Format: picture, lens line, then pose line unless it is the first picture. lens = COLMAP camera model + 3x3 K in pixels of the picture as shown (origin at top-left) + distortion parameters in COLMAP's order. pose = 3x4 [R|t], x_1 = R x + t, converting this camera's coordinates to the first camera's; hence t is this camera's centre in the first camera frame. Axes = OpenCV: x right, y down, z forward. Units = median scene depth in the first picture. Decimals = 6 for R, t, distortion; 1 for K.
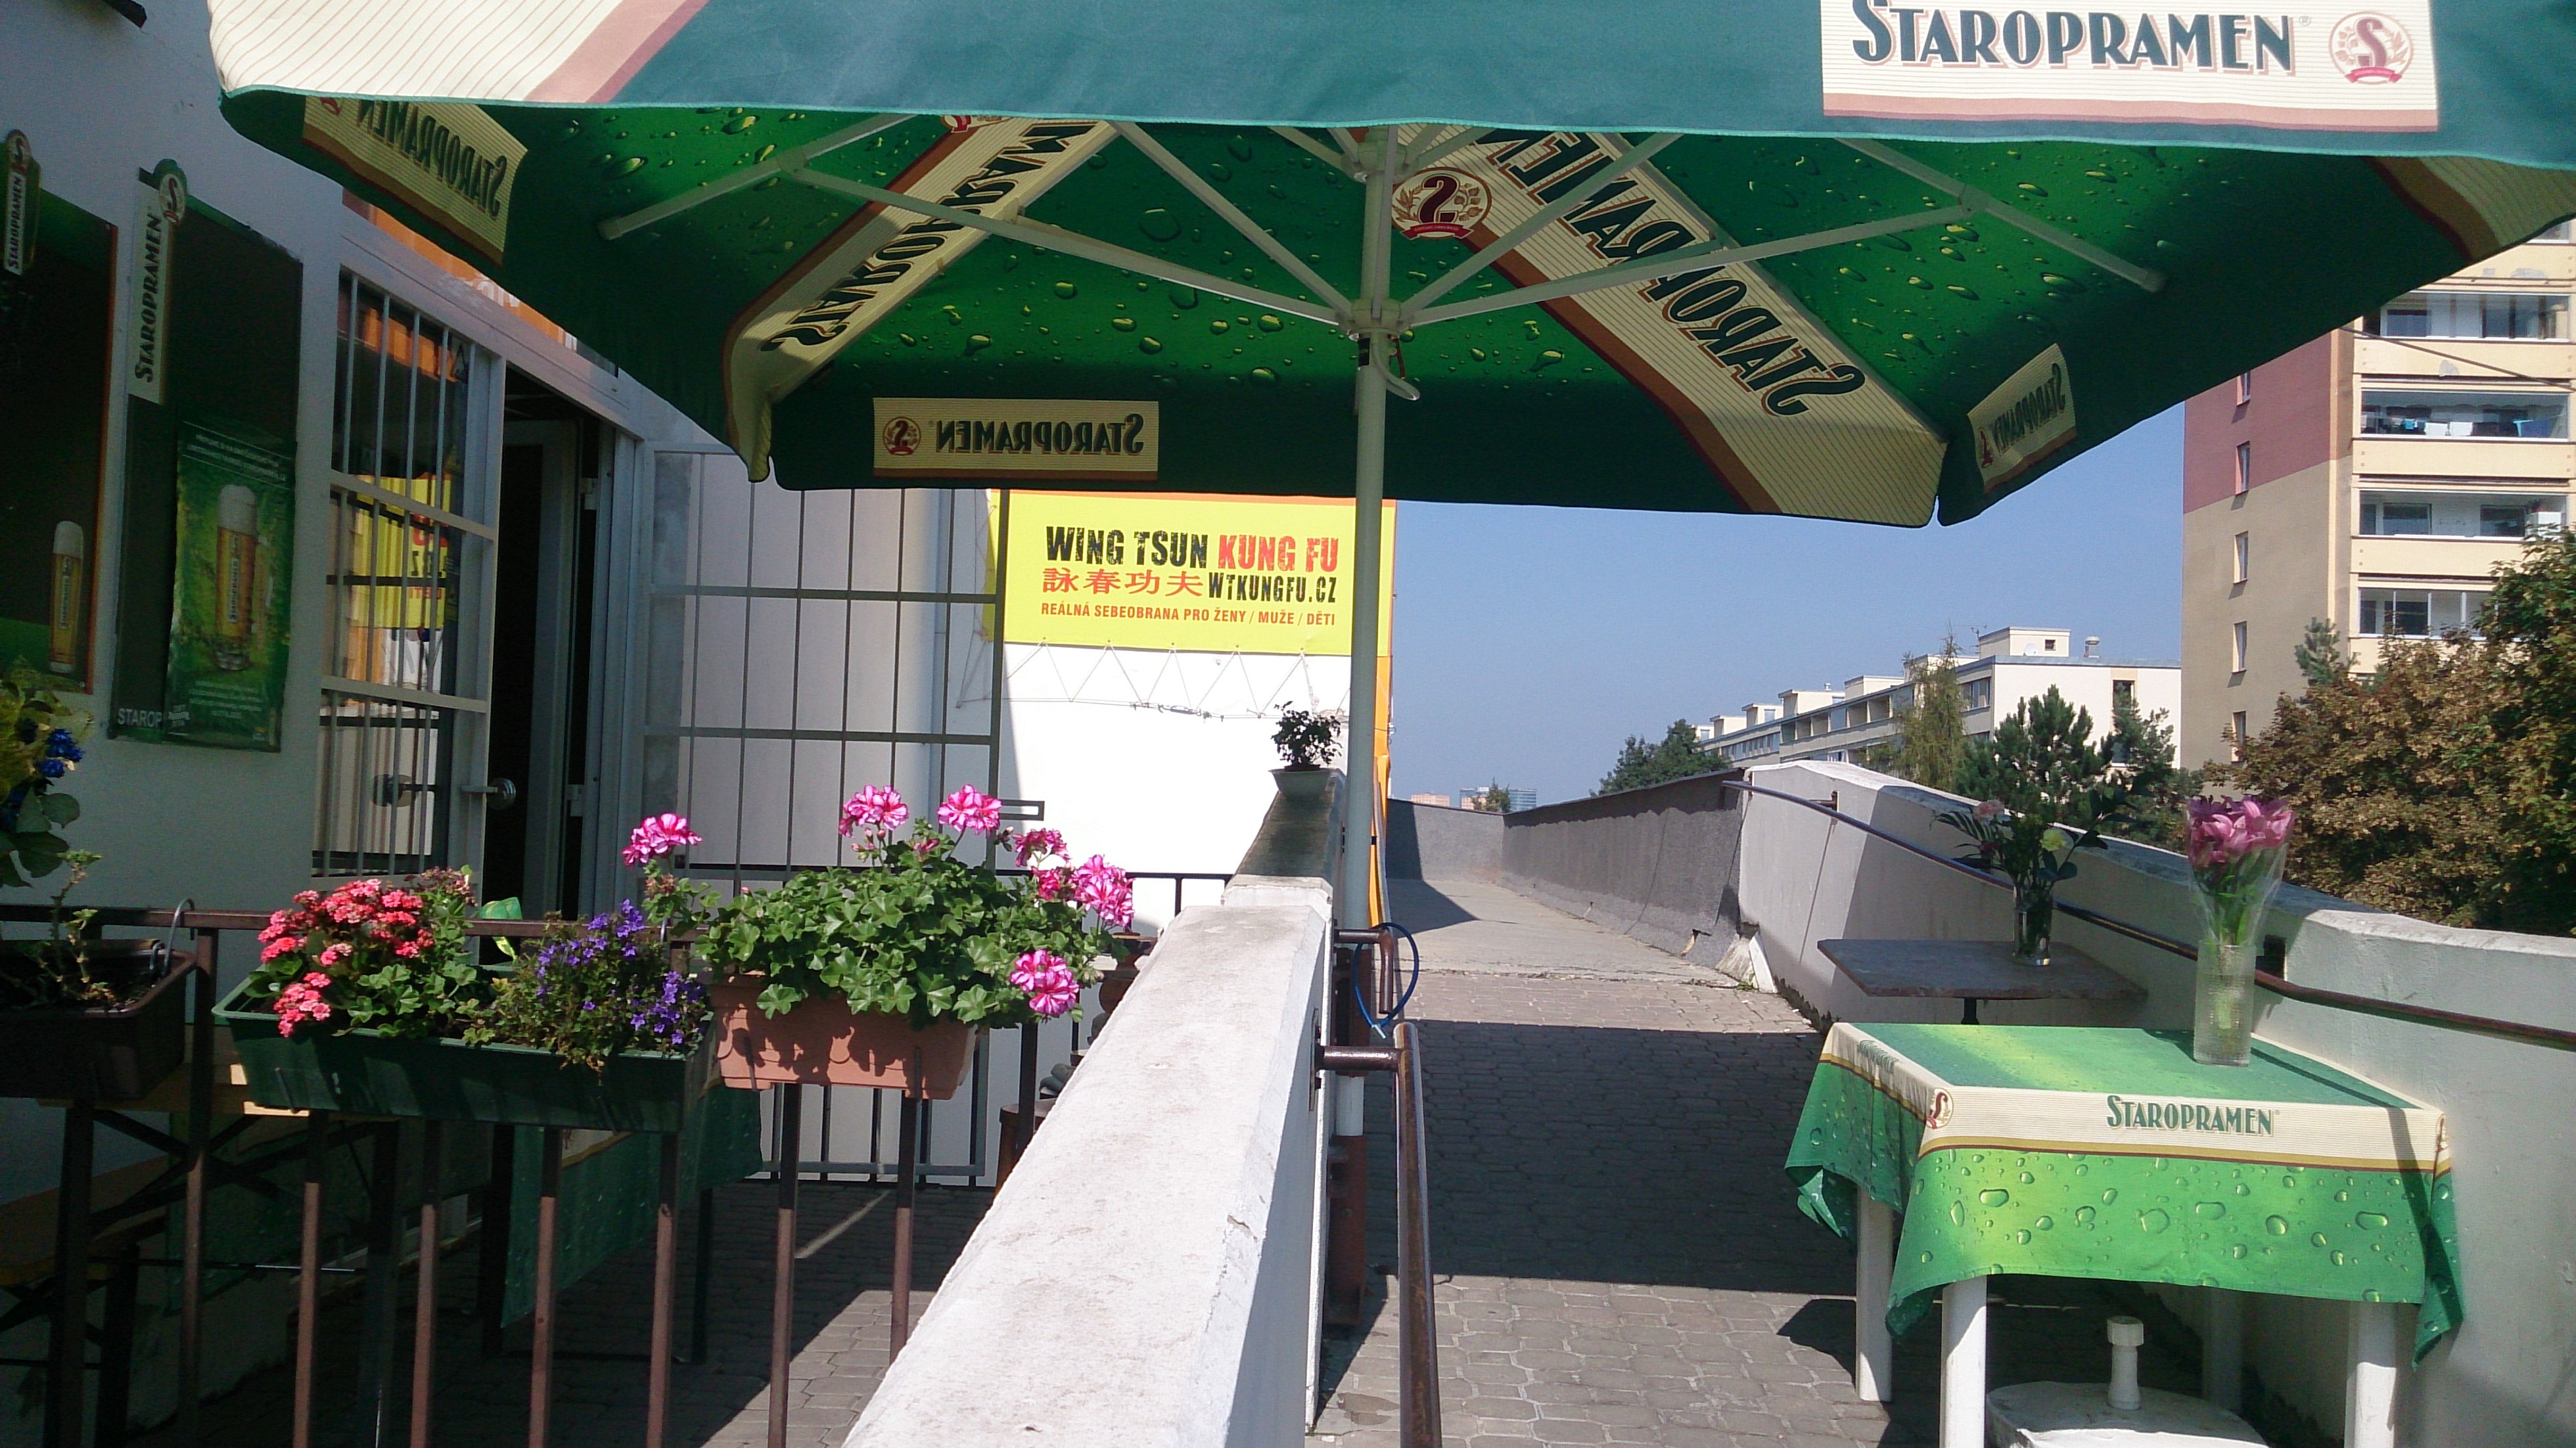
lens RADIAL K [[2268.1, 0, 1289.0], [0, 2268.1, 725.3], [0, 0, 1]] dist [0.093771, -0.049369]
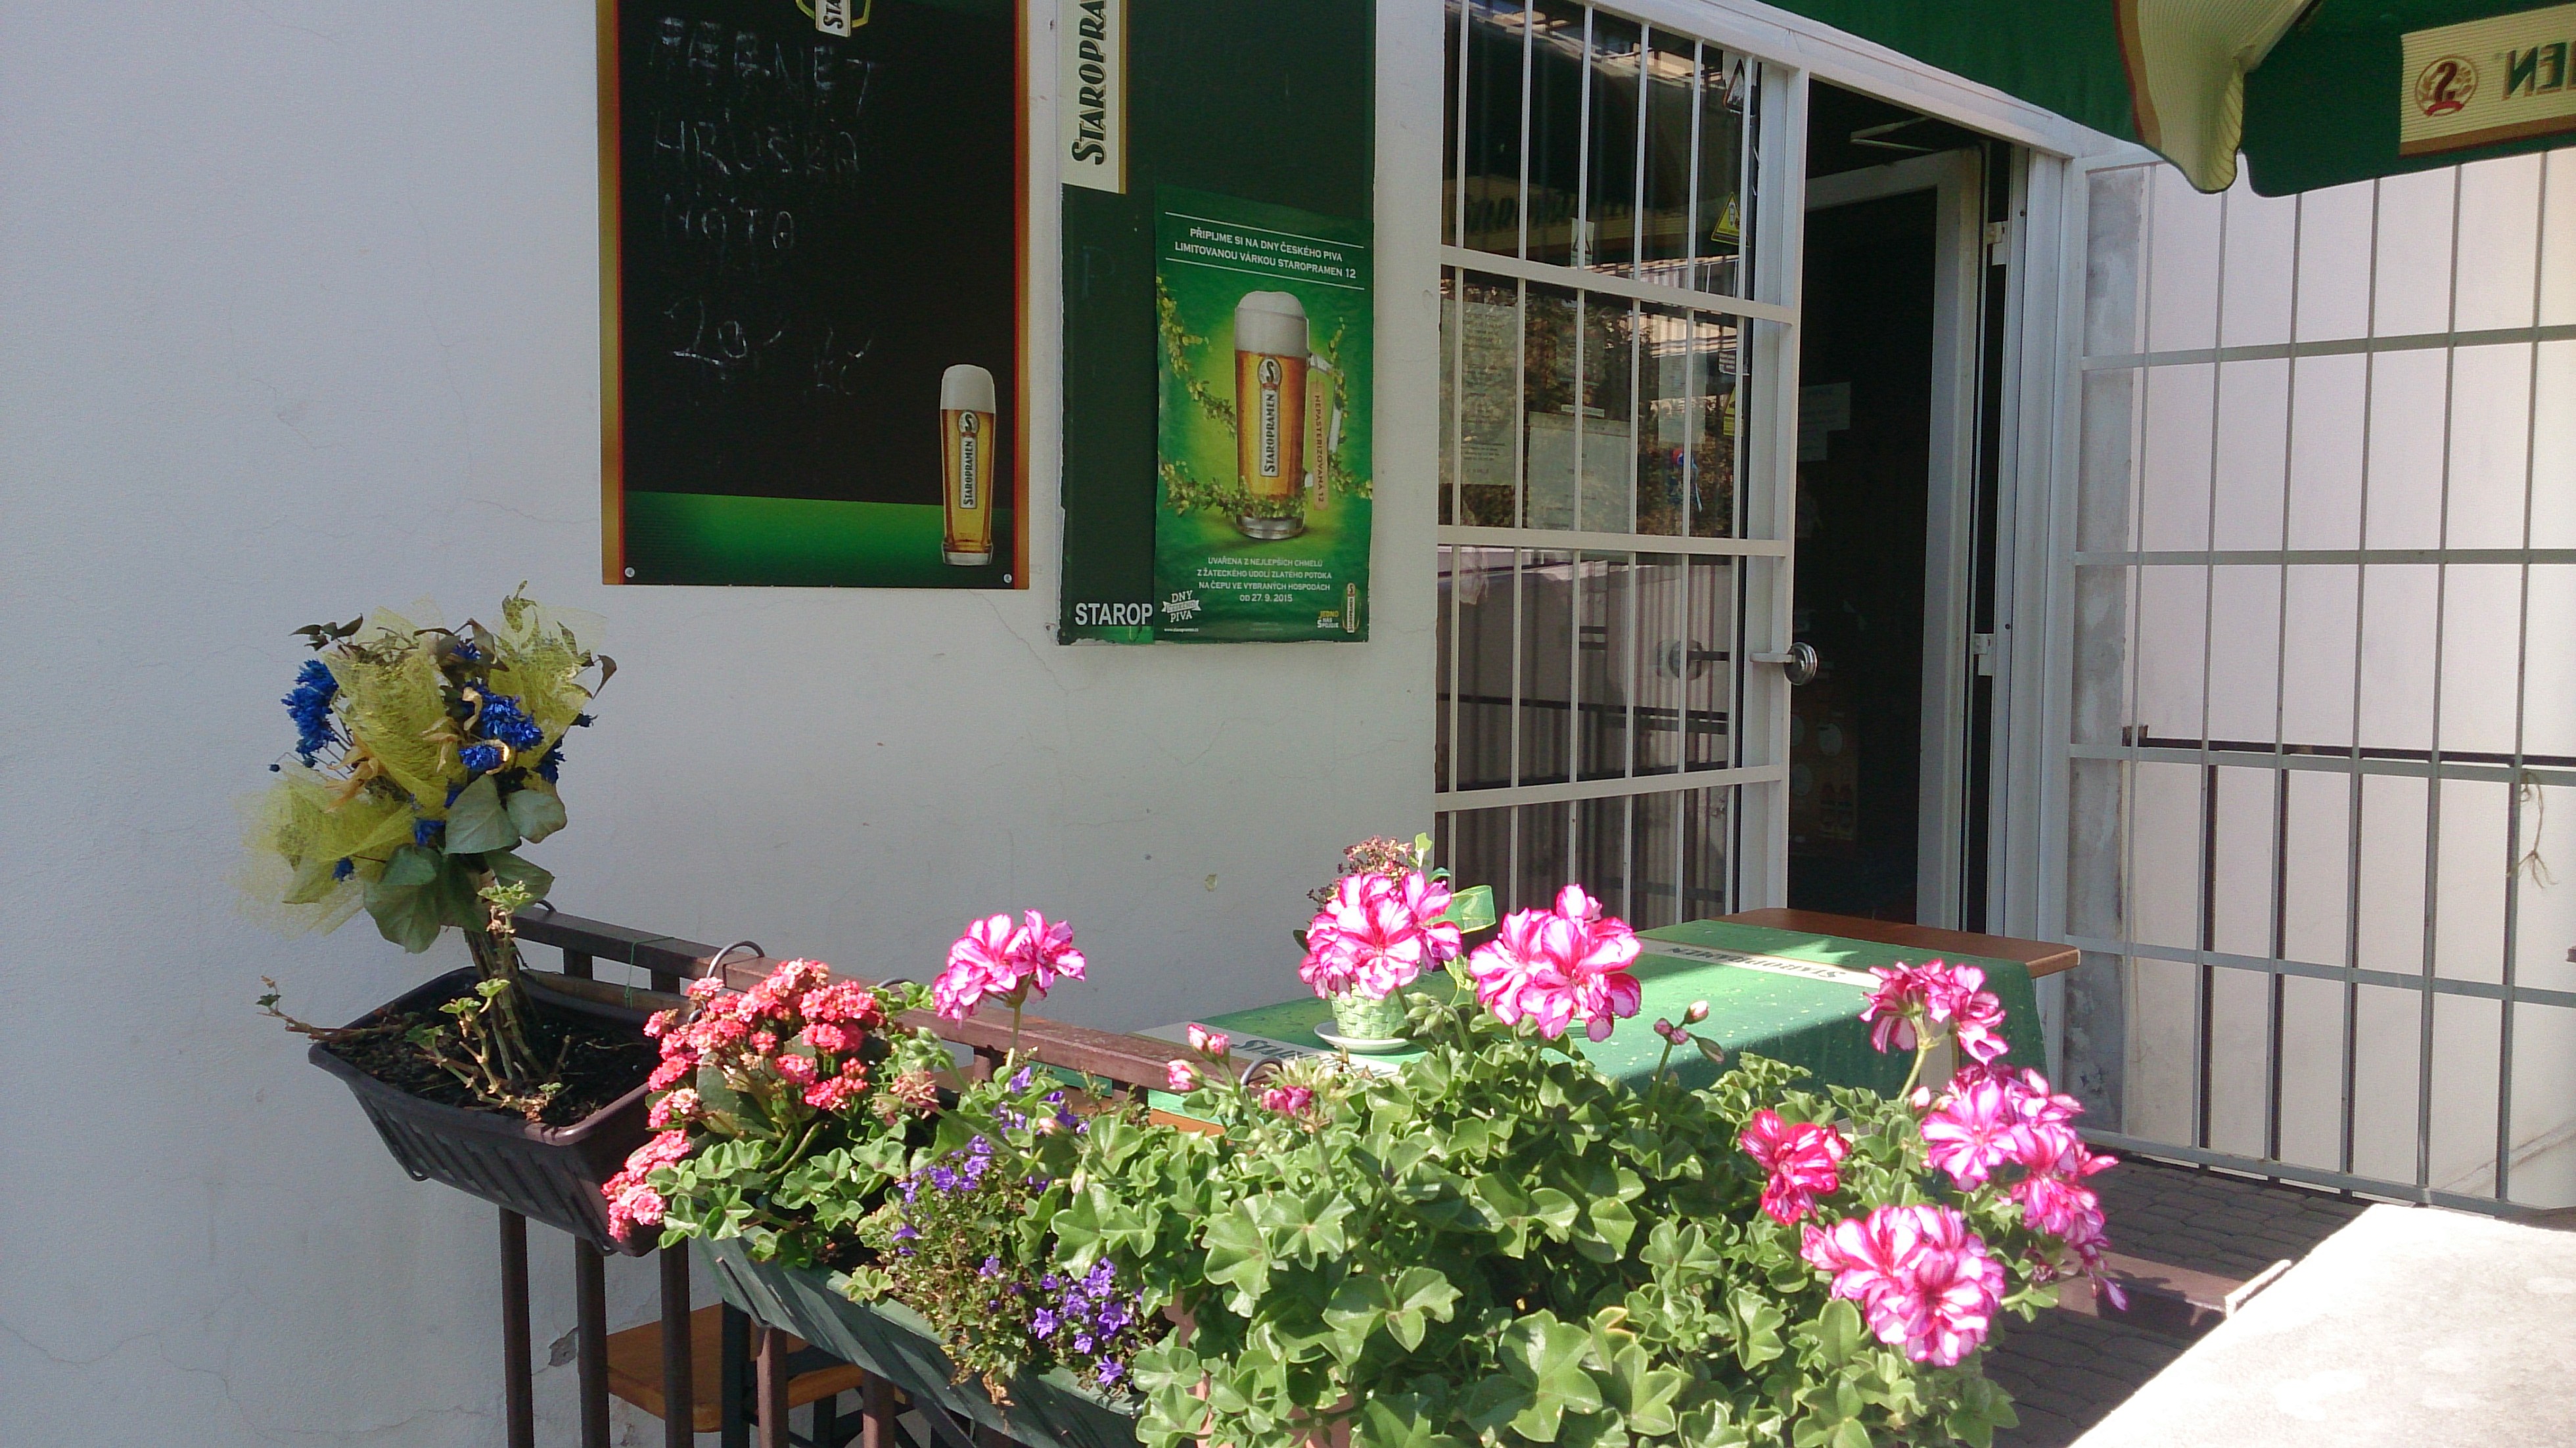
lens RADIAL K [[2268.1, 0, 1286.6], [0, 2268.1, 733.4], [0, 0, 1]] dist [0.093771, -0.049369]
pose [[0.740163, 0.020563, -0.672113, 0.046994], [0.045059, 0.995769, 0.080085, -0.019301], [0.670916, -0.089561, 0.736105, 0.433908]]
